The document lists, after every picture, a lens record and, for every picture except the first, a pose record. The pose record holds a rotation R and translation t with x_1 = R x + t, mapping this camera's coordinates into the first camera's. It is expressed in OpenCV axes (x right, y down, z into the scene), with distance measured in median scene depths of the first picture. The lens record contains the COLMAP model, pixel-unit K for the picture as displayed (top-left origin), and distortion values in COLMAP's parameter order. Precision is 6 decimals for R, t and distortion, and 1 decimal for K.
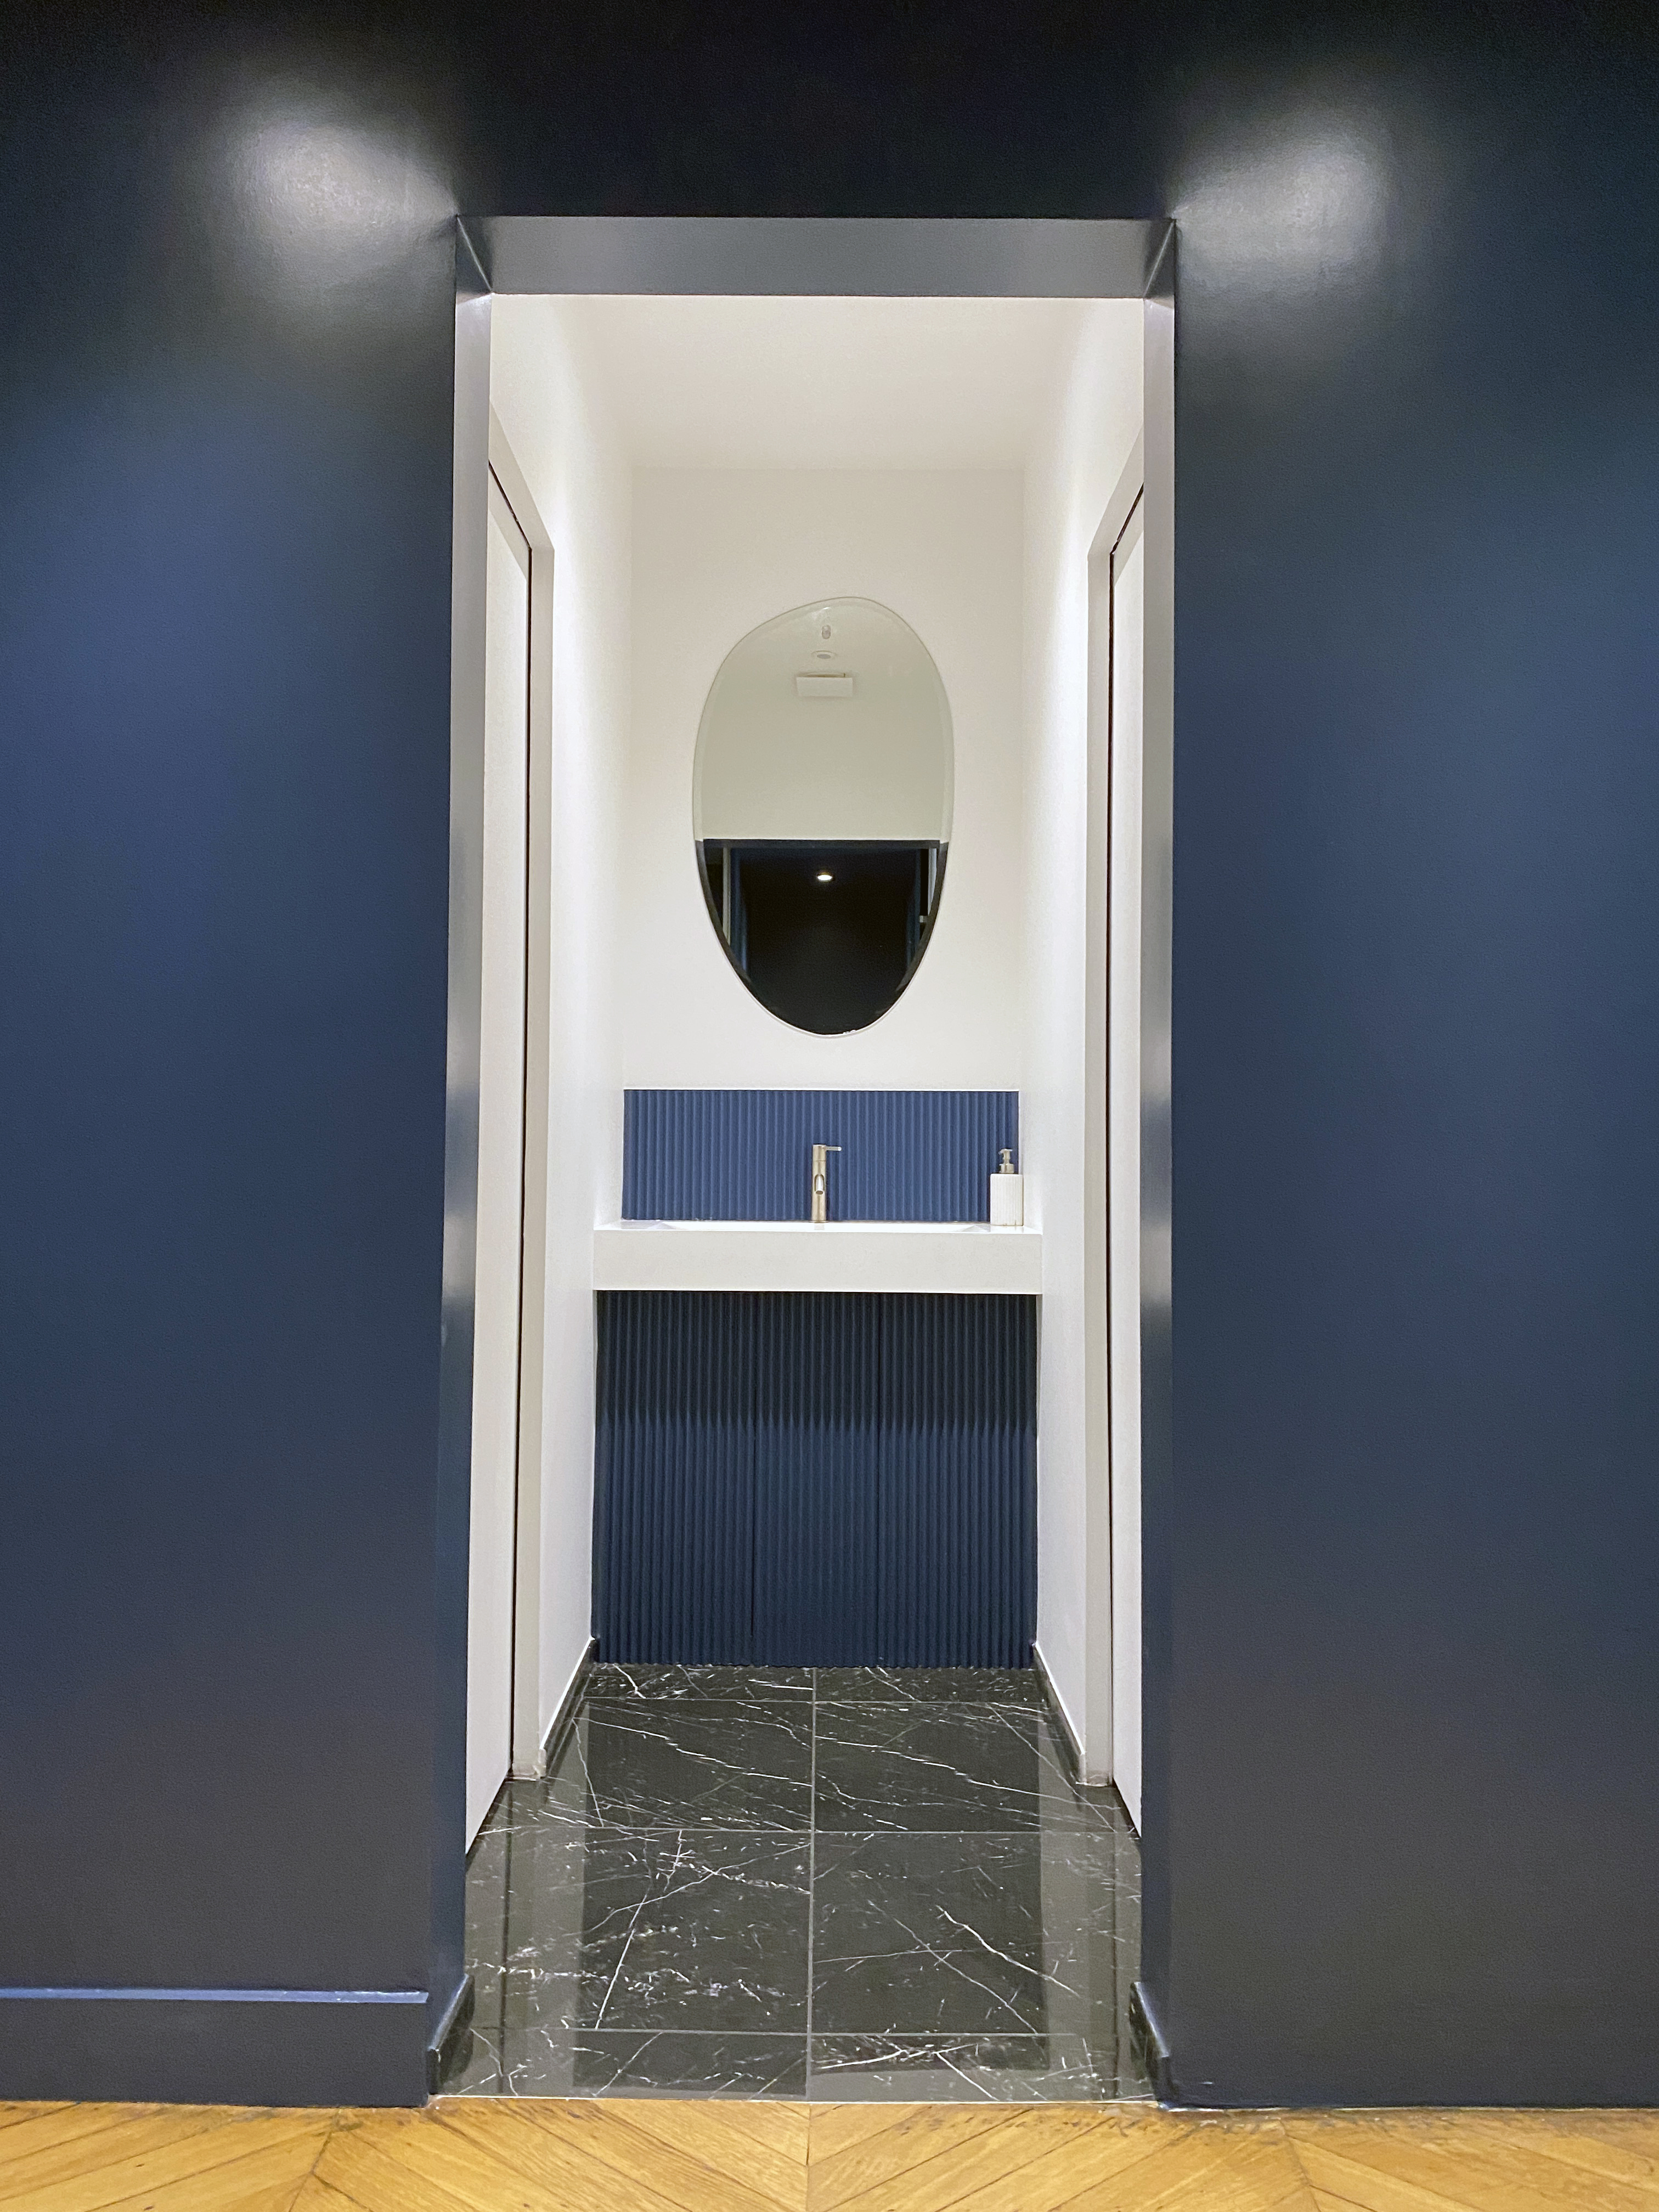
lens RADIAL K [[1688.9, 0, 829.5], [0, 1688.9, 1106.0], [0, 0, 1]] dist [0.039912, -0.000494]
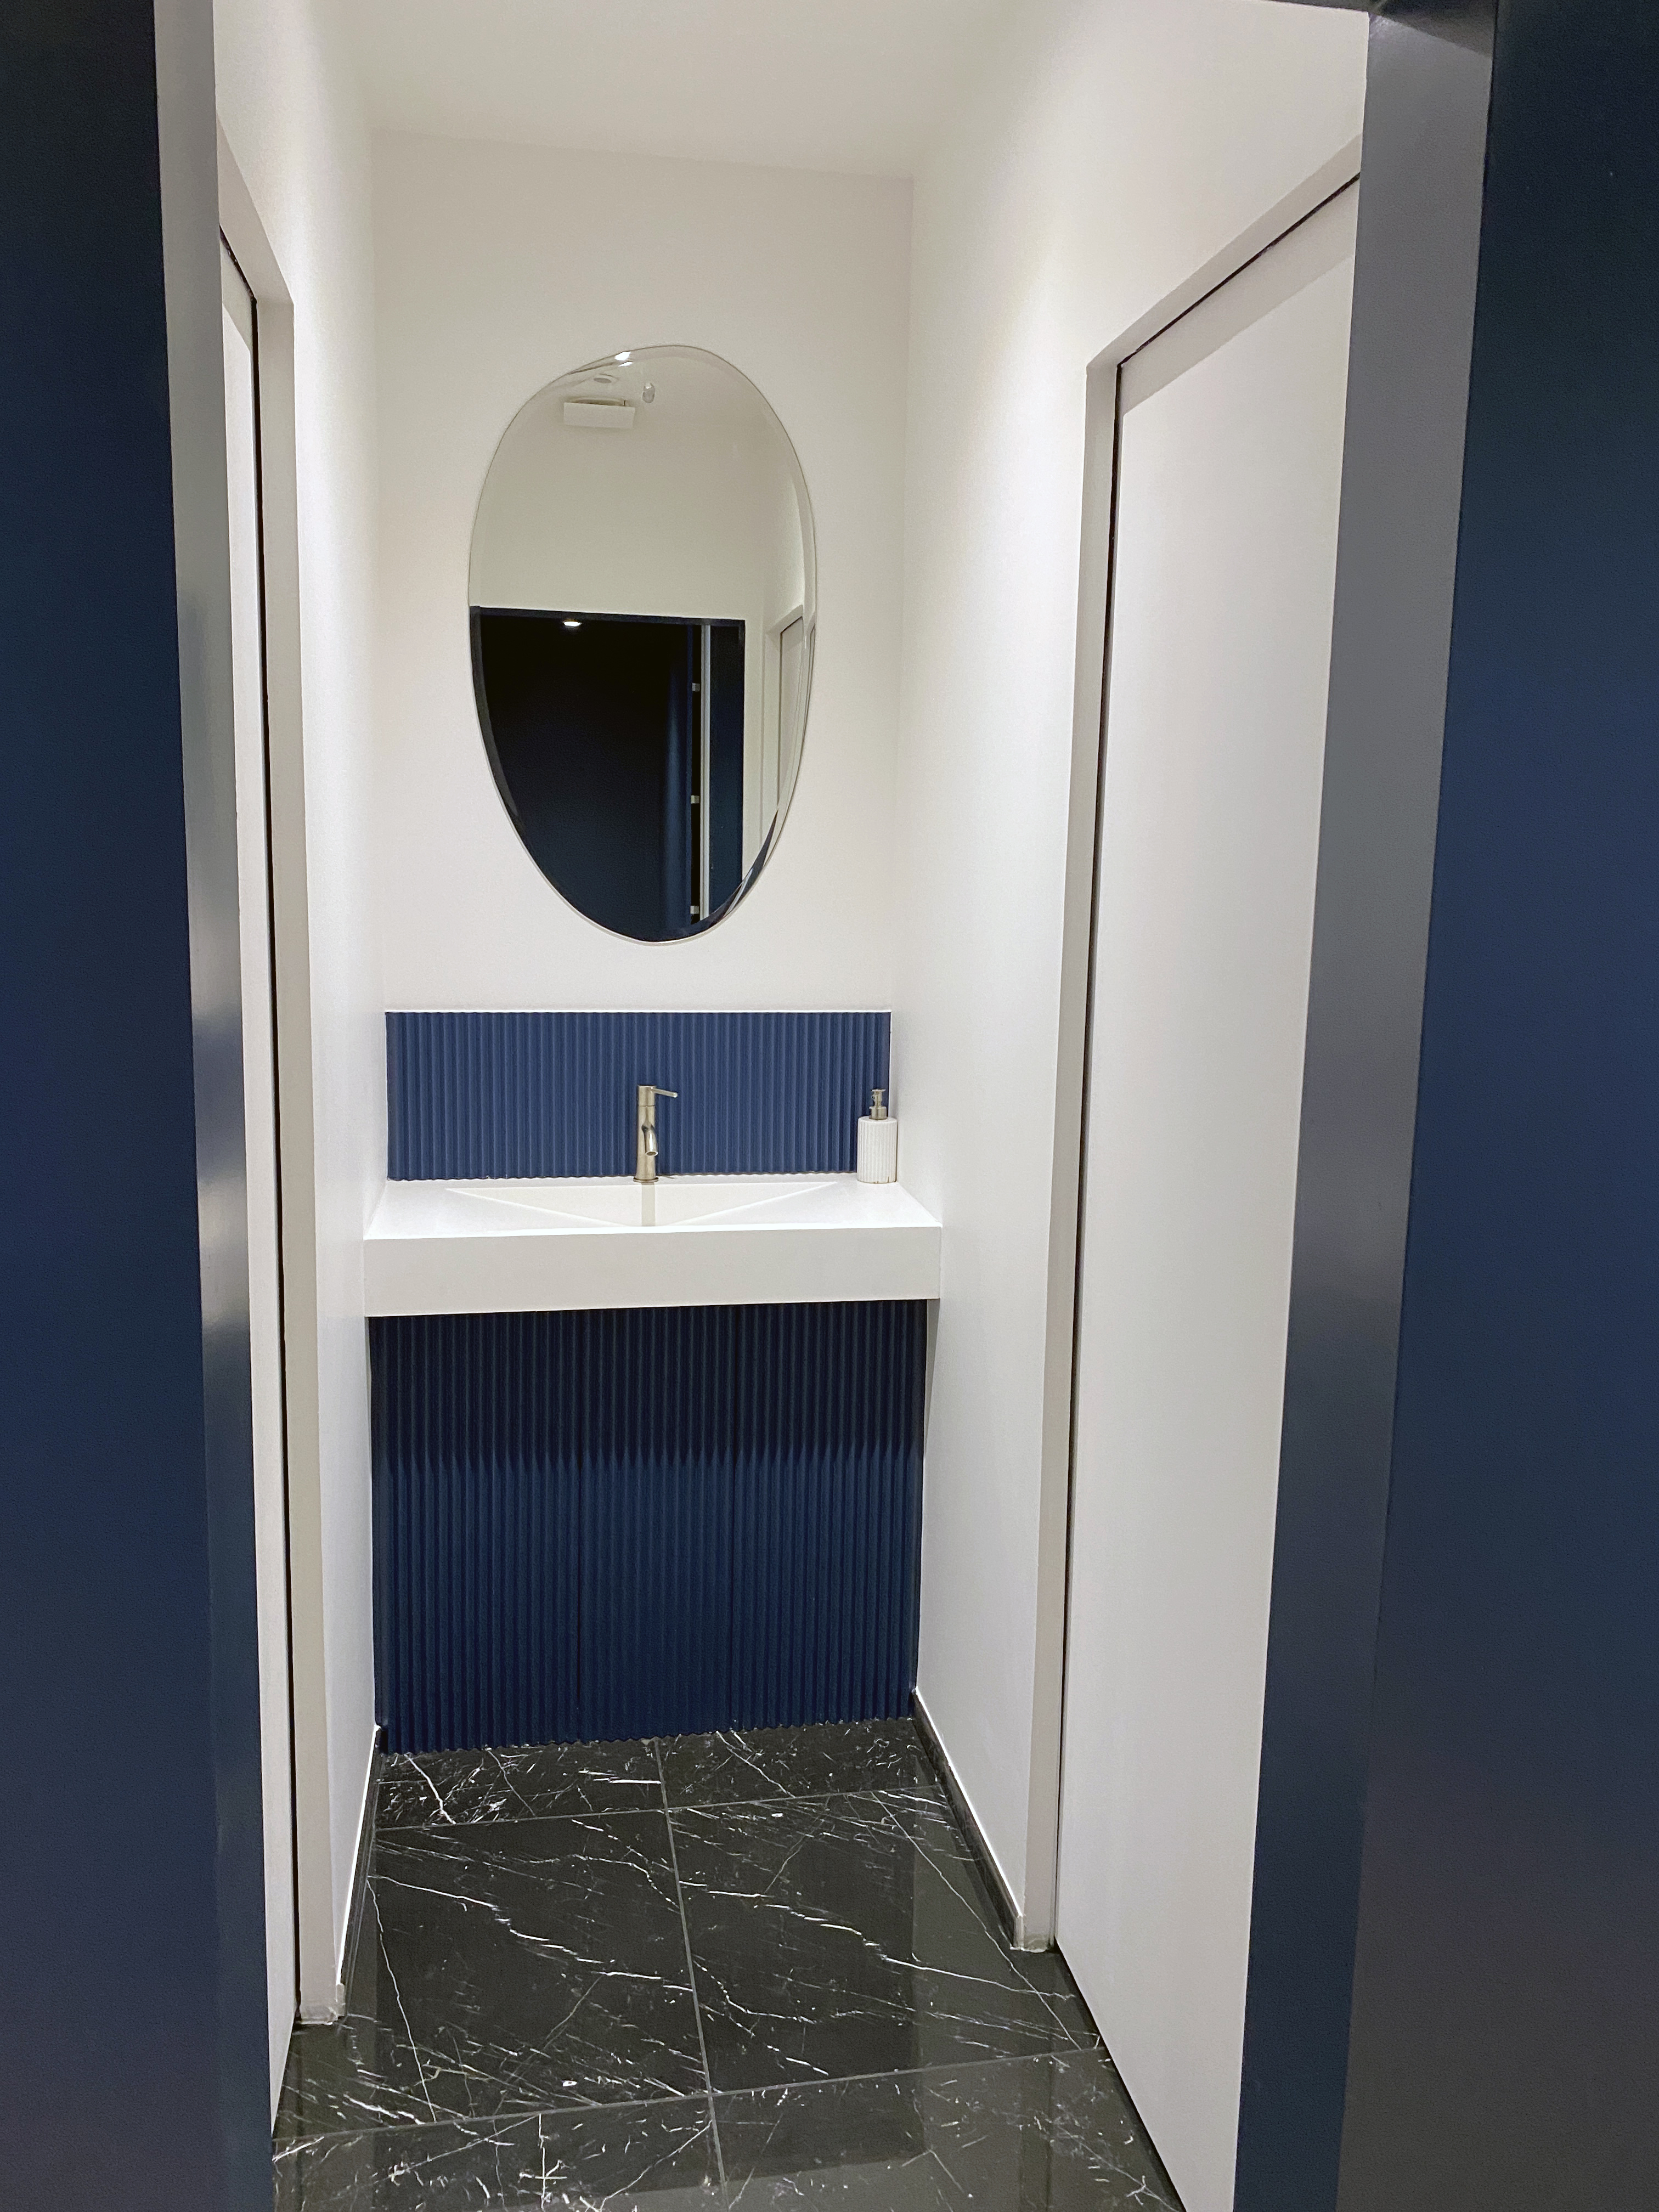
lens RADIAL K [[1680.0, 0, 829.5], [0, 1680.0, 1106.0], [0, 0, 1]] dist [0.017959, -0.012294]
pose [[0.984276, -0.013962, 0.176086, -0.080240], [-0.019256, 0.982449, 0.185536, -0.153895], [-0.175586, -0.186009, 0.966732, 0.301774]]
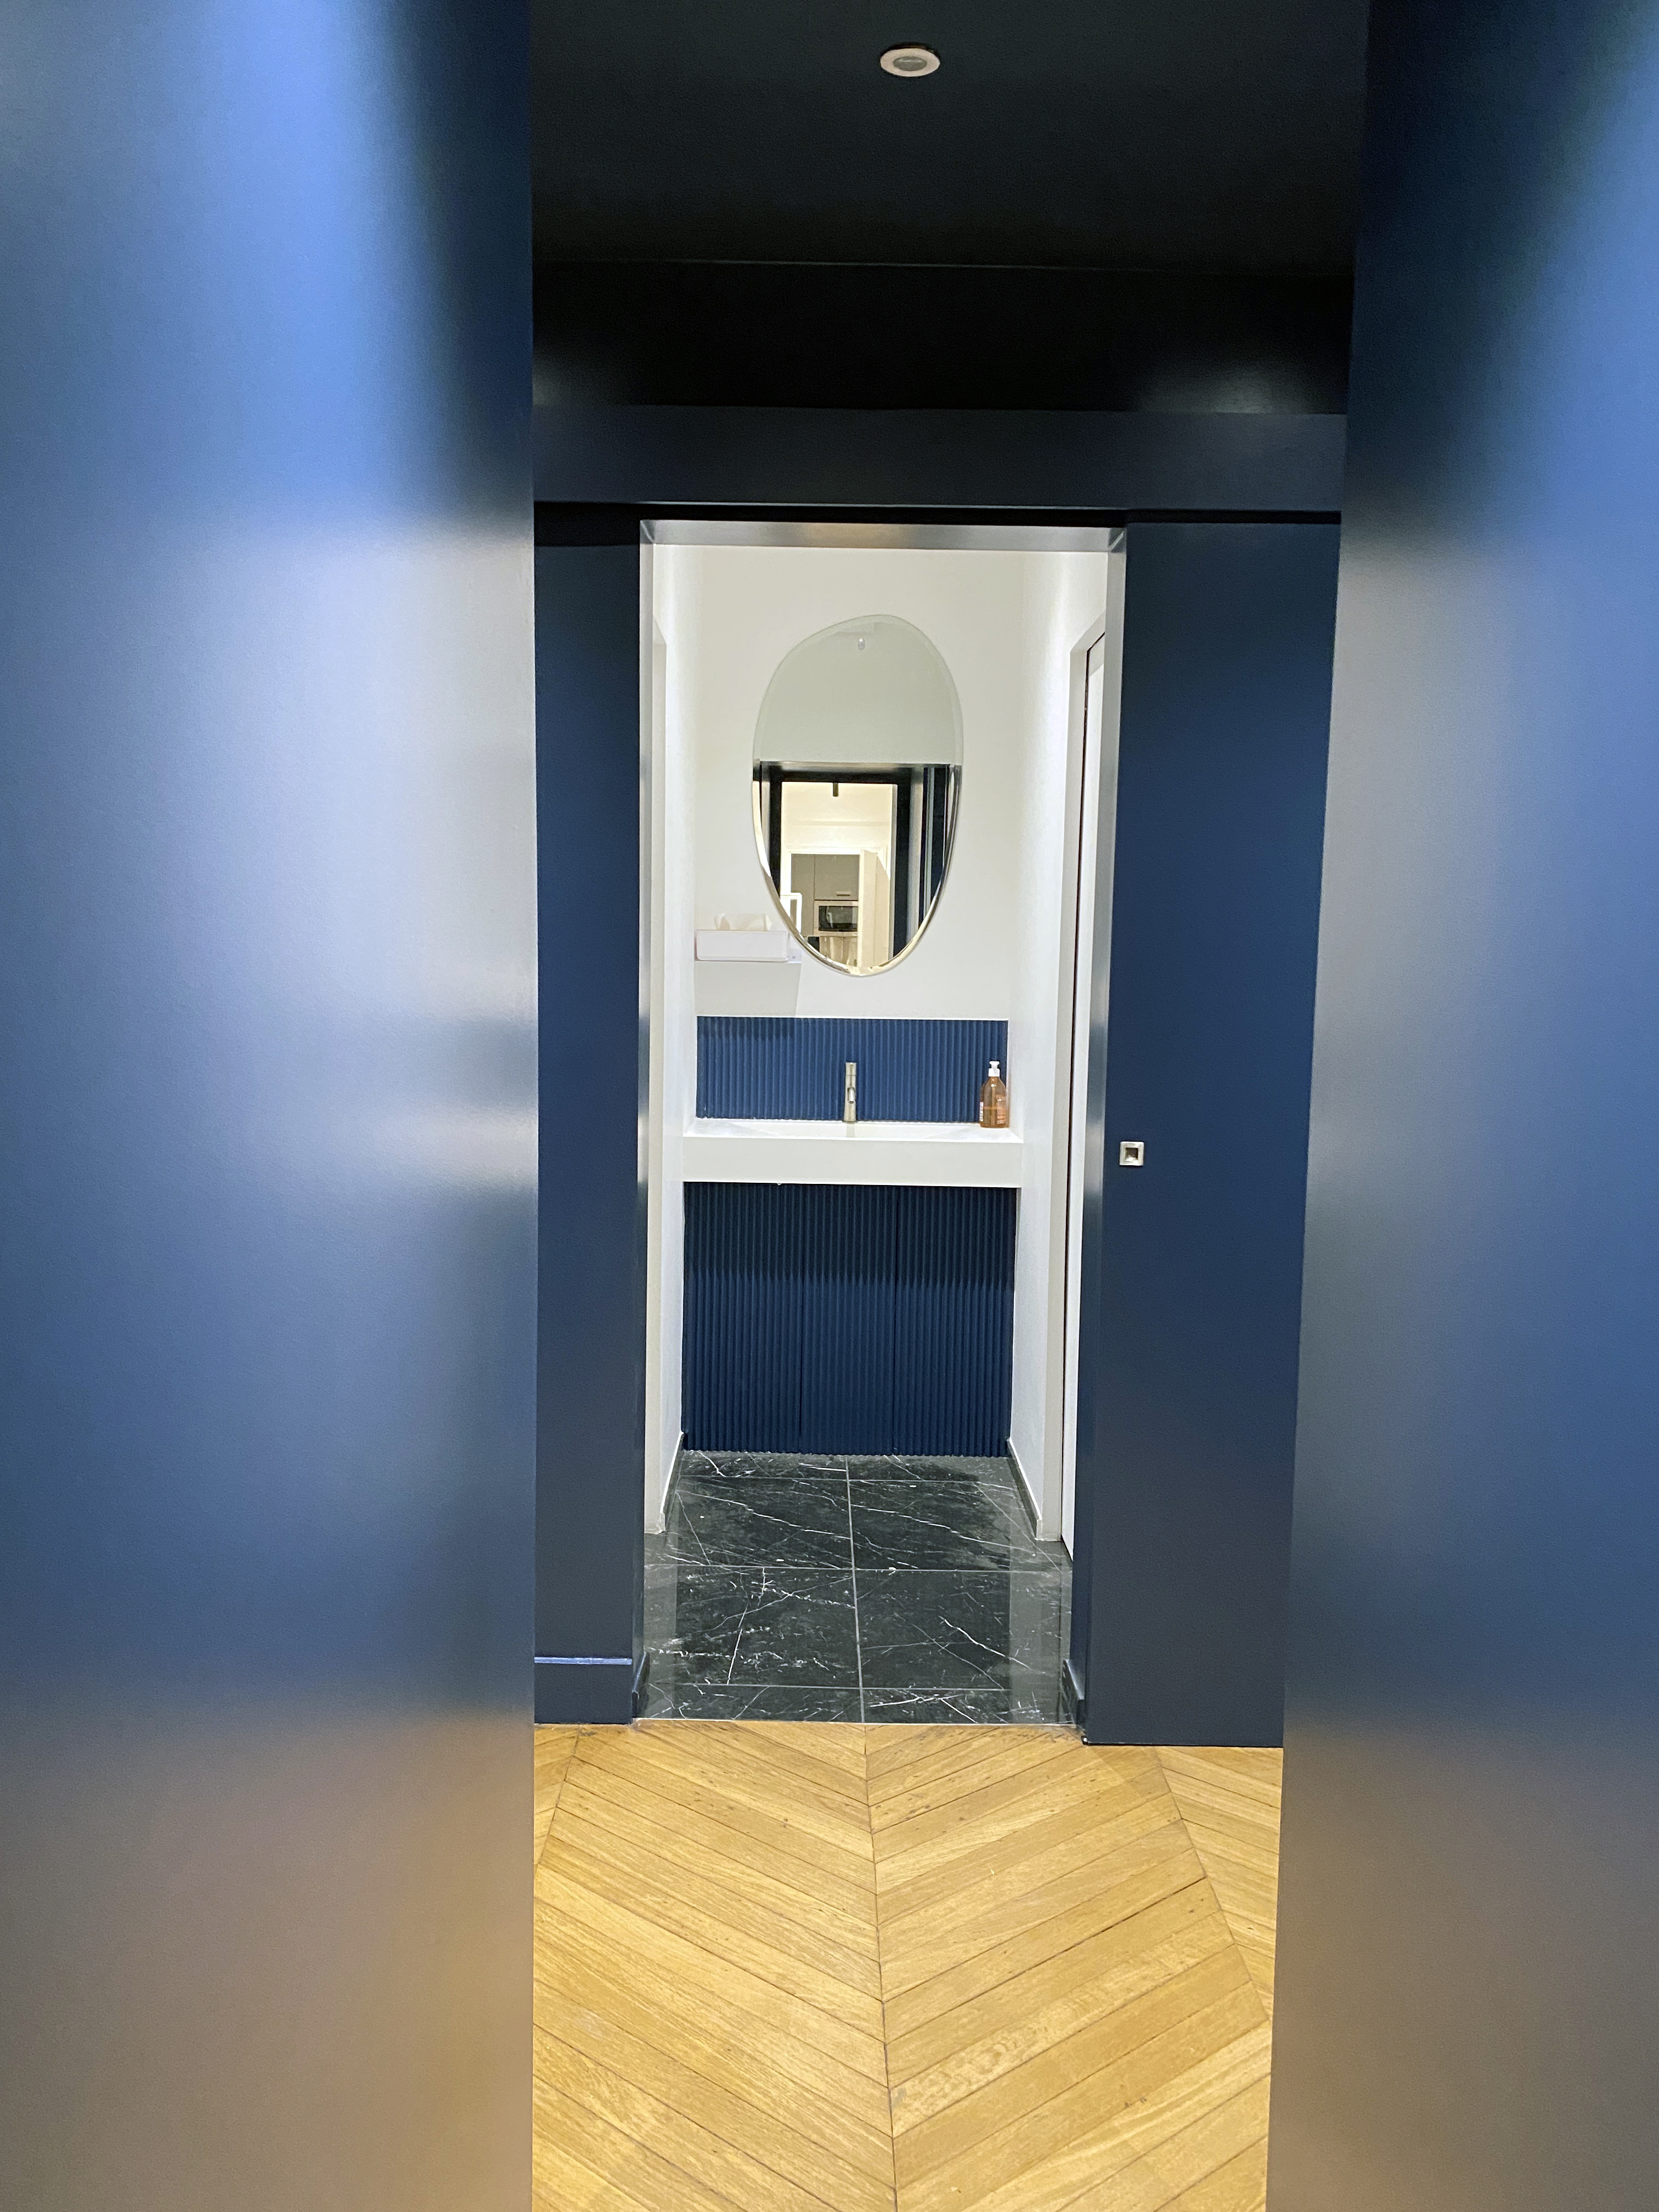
lens RADIAL K [[1642.0, 0, 829.5], [0, 1642.0, 1106.0], [0, 0, 1]] dist [0.040913, -0.005176]
pose [[0.999959, 0.007590, 0.005030, -0.037793], [-0.008166, 0.991915, 0.126638, -0.137094], [-0.004028, -0.126673, 0.991936, -0.328932]]
